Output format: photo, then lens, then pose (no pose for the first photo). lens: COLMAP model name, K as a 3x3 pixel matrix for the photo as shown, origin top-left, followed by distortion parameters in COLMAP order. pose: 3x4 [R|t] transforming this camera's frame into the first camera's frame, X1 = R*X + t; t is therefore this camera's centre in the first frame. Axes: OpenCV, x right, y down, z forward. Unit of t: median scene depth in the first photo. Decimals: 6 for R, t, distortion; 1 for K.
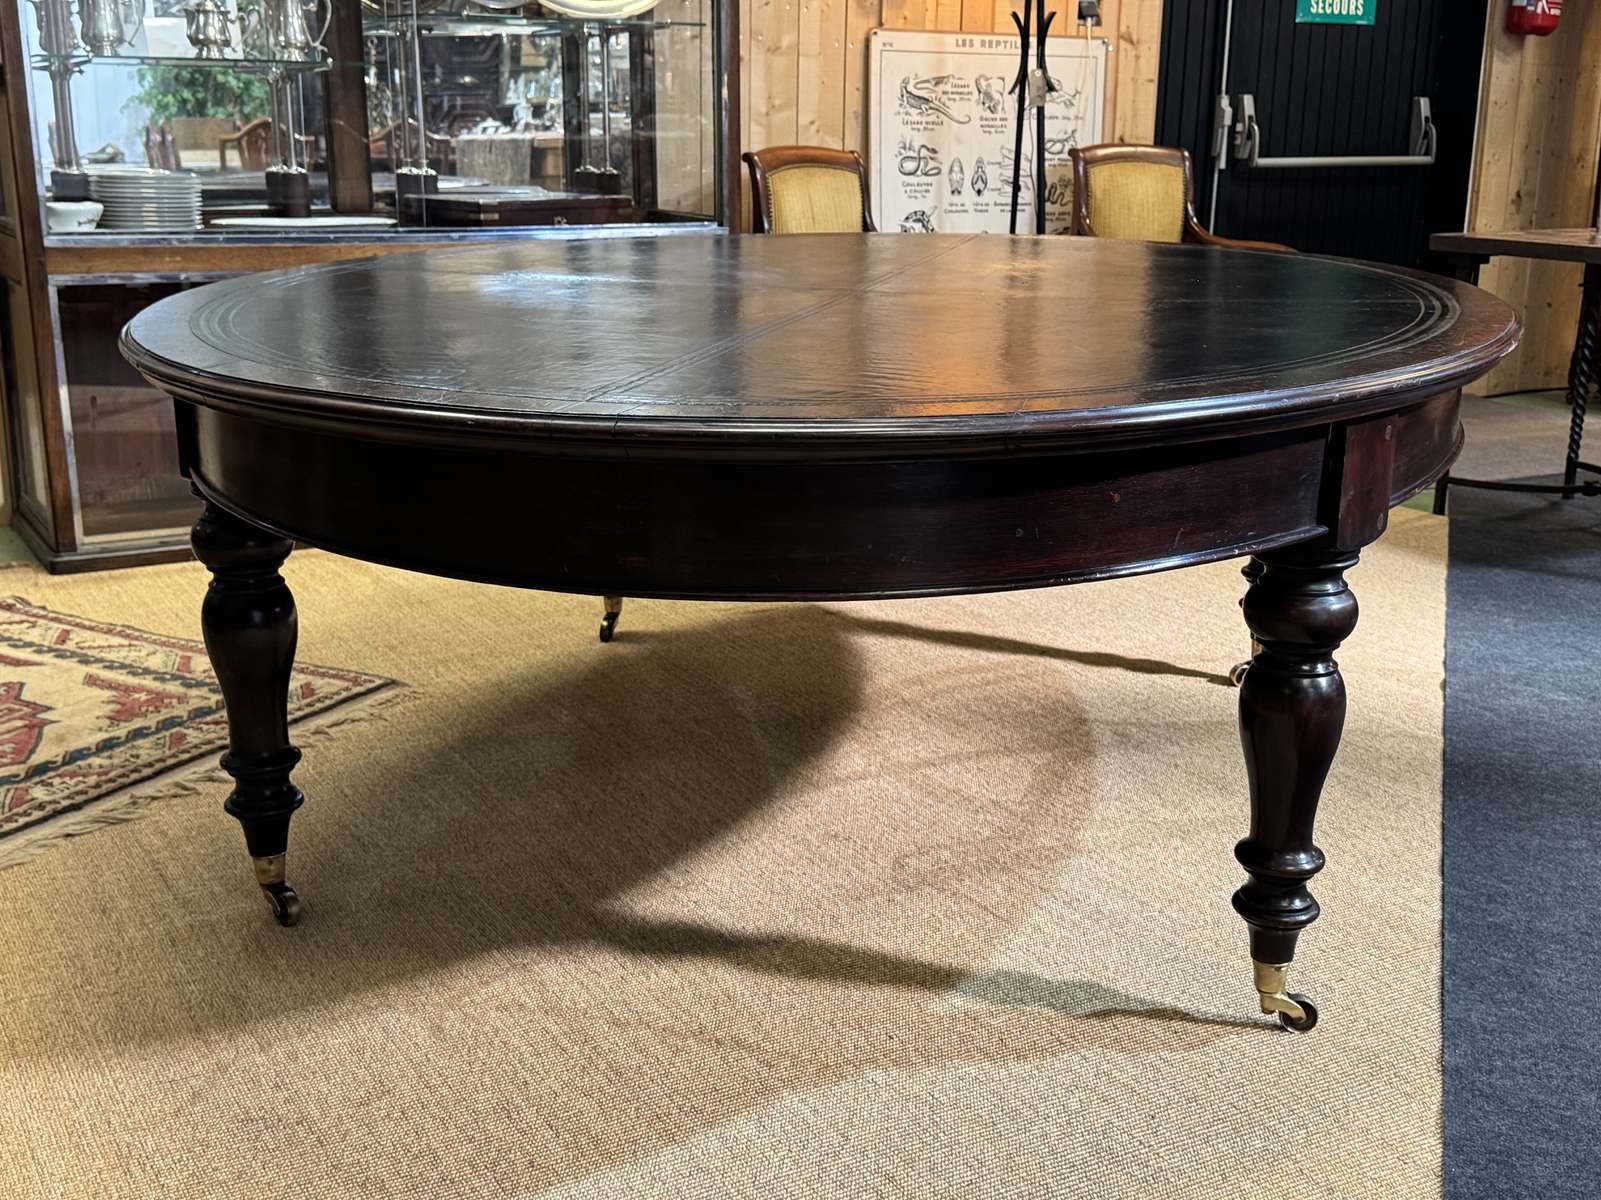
lens RADIAL K [[1849.8, 0, 798.1], [0, 1849.8, 610.5], [0, 0, 1]] dist [0.079984, 0.000000]
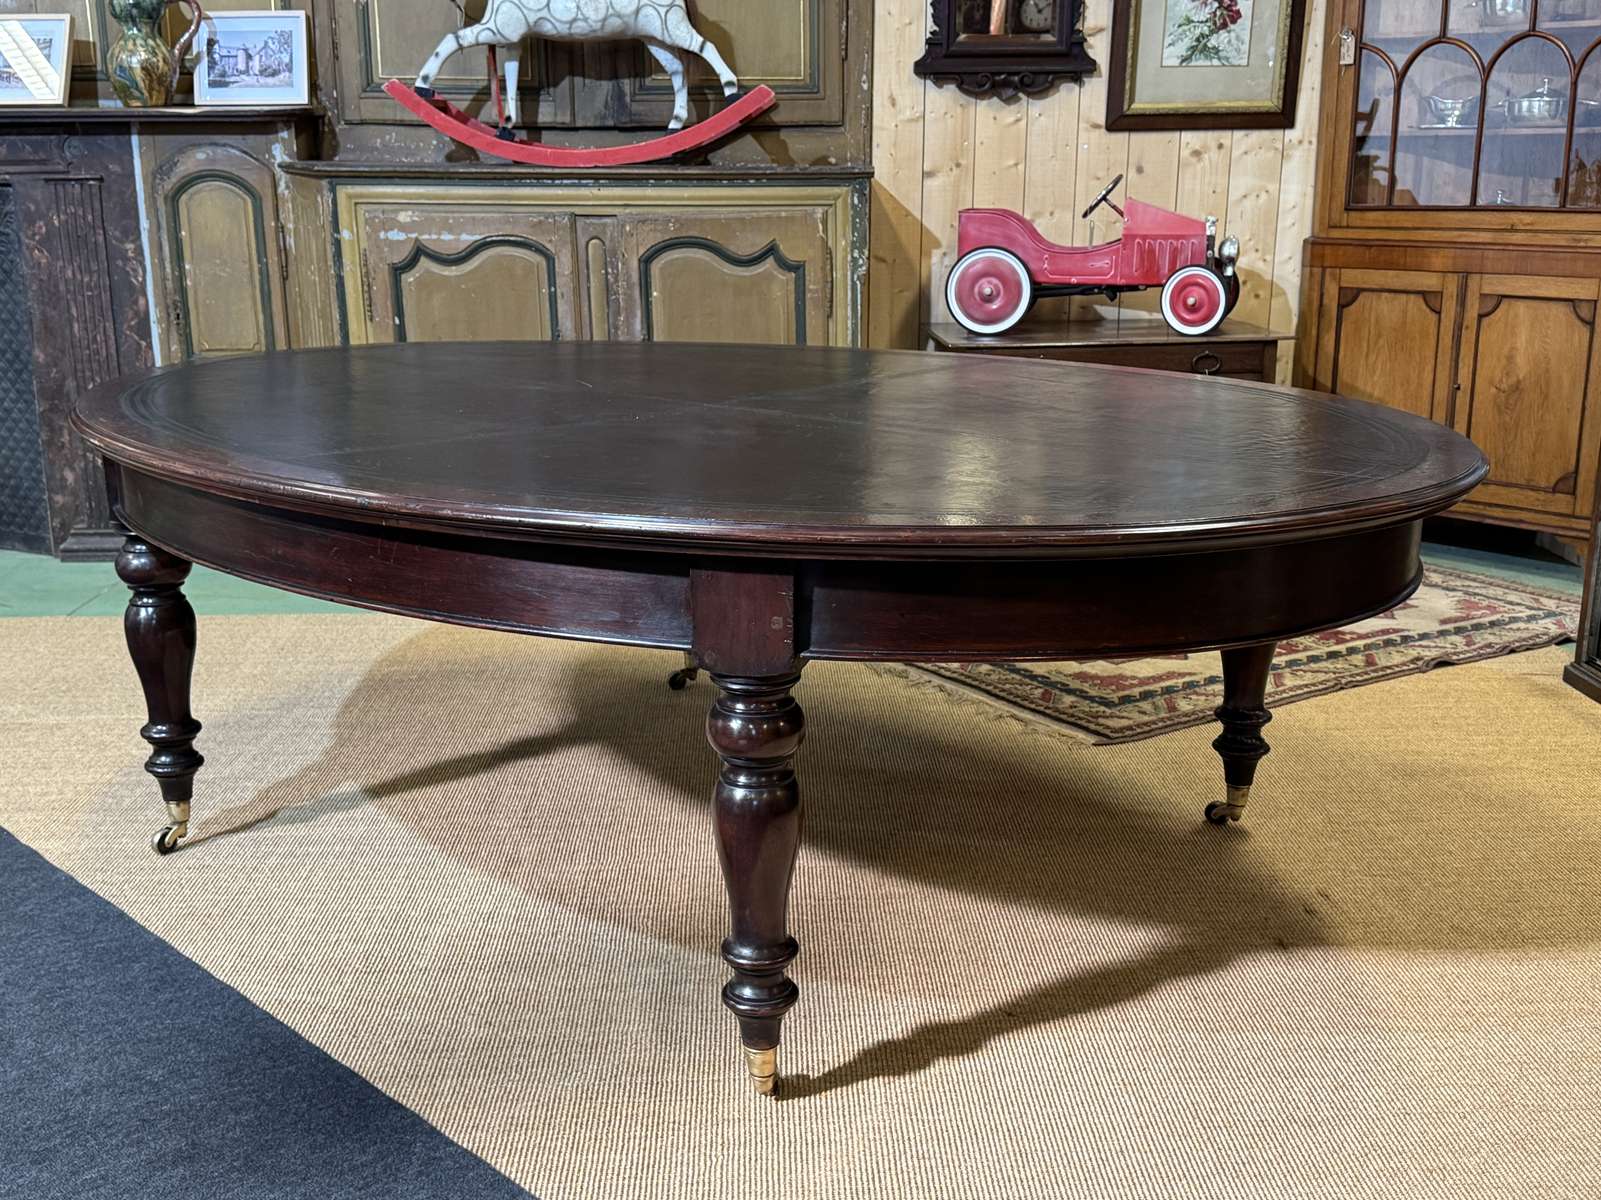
lens RADIAL K [[1769.4, 0, 806.0], [0, 1769.4, 627.2], [0, 0, 1]] dist [0.083262, 0.000000]
pose [[-0.469257, 0.214435, -0.856630, 0.635372], [-0.232997, 0.905627, 0.354334, -0.295193], [0.851769, 0.365866, -0.375009, 0.995361]]
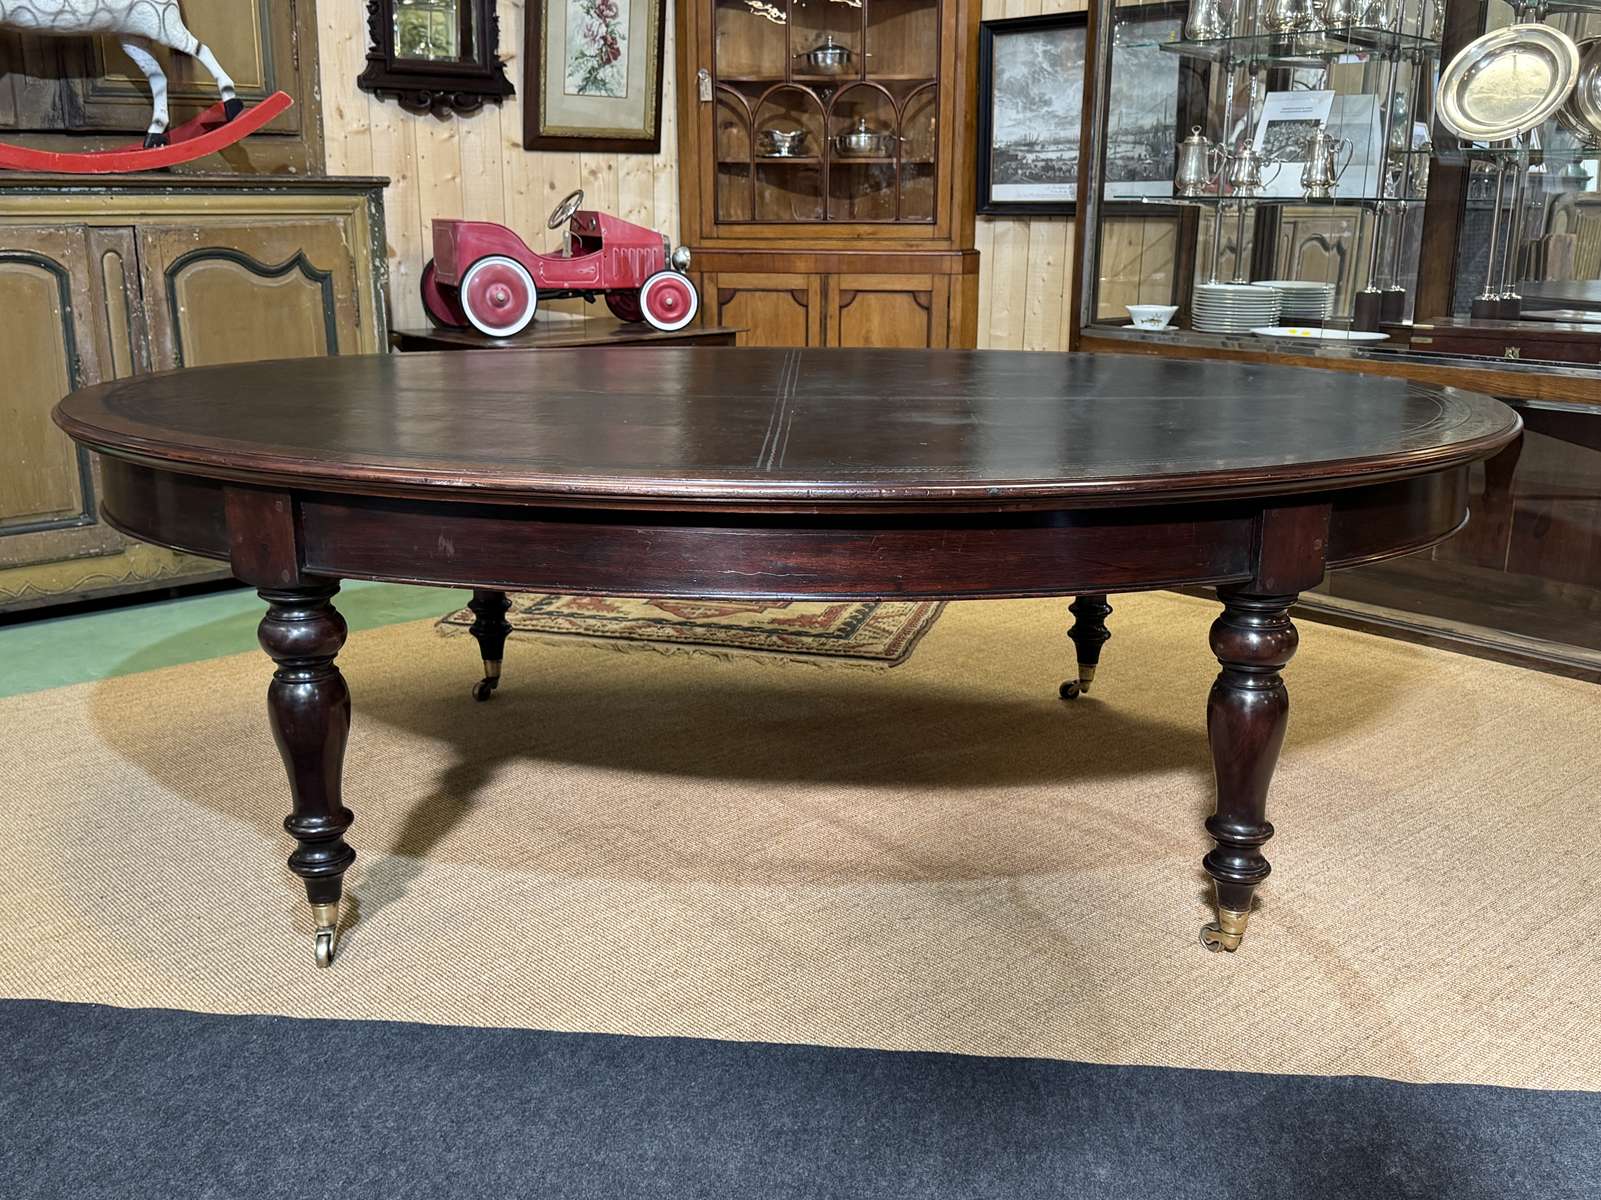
lens RADIAL K [[1573.4, 0, 813.3], [0, 1573.4, 644.2], [0, 0, 1]] dist [0.046233, 0.000000]
pose [[0.226664, 0.259149, -0.938864, 0.687432], [-0.258842, 0.945316, 0.198439, -0.150468], [0.938948, 0.198039, 0.281348, 0.503351]]
